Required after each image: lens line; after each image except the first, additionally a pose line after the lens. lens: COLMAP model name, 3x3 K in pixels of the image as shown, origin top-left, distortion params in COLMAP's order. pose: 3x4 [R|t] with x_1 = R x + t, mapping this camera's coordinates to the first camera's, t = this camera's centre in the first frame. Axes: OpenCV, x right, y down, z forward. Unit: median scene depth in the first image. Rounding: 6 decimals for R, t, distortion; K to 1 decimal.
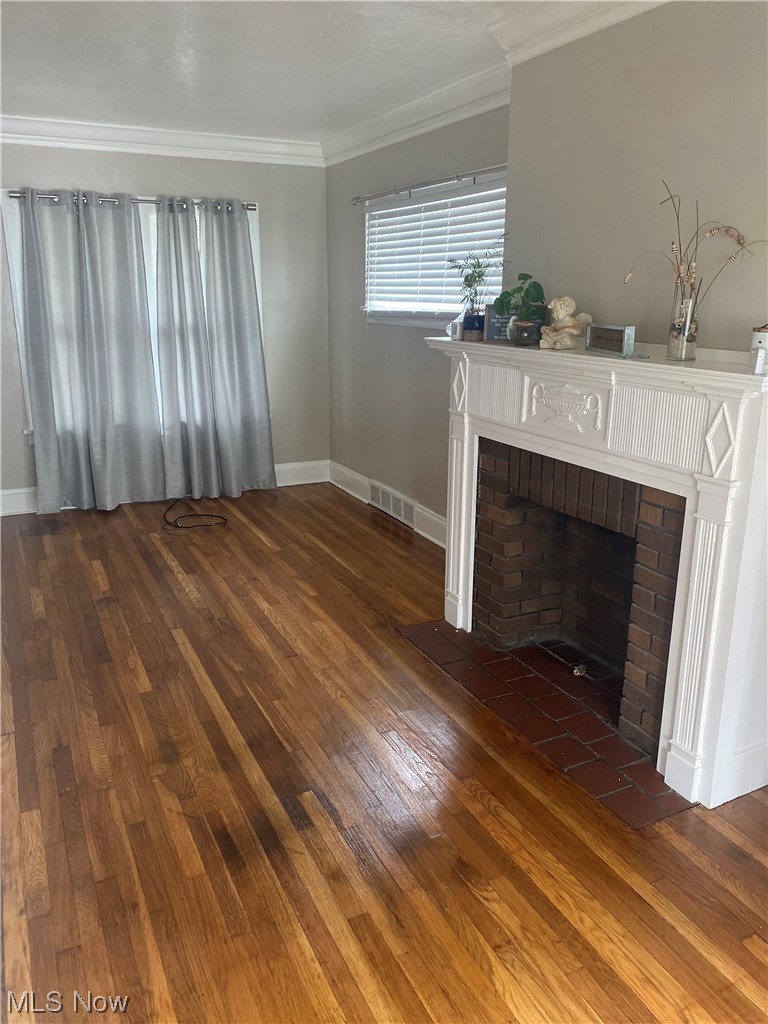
lens RADIAL K [[786.3, 0, 385.5], [0, 786.3, 493.2], [0, 0, 1]] dist [0.012811, -0.015685]
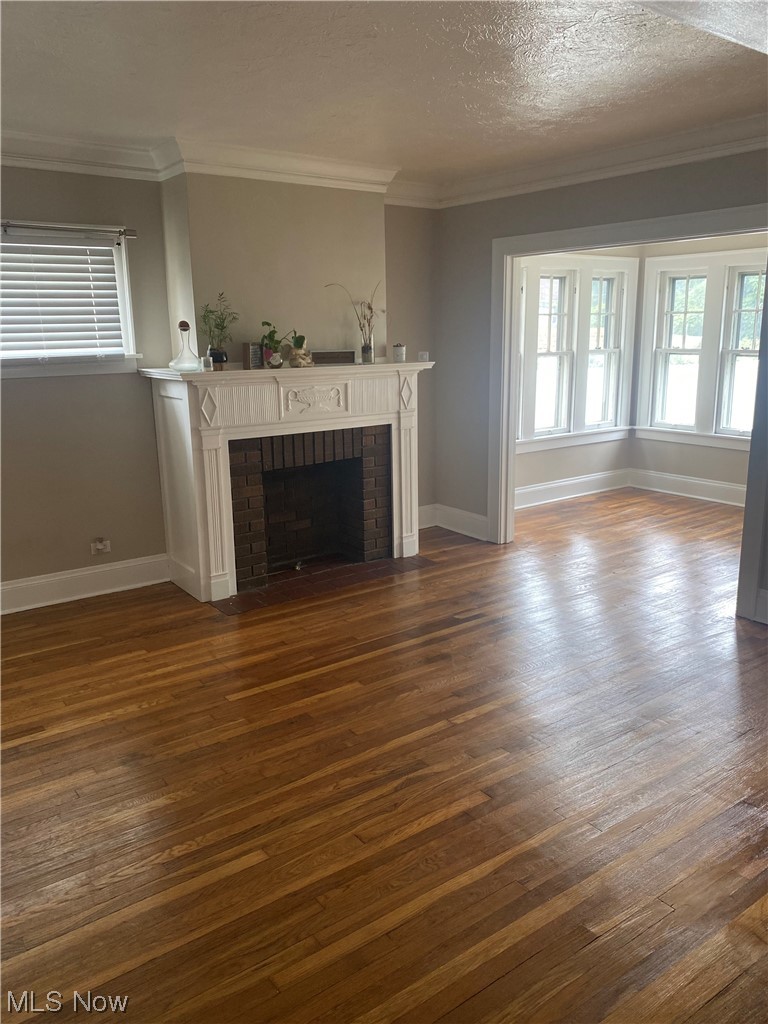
lens RADIAL K [[786.3, 0, 380.6], [0, 786.3, 505.3], [0, 0, 1]] dist [0.012811, -0.015685]
pose [[-0.176286, -0.223582, 0.958611, -1.265902], [0.261198, 0.928325, 0.264551, -0.265974], [-0.949052, 0.297024, -0.105251, 0.954263]]
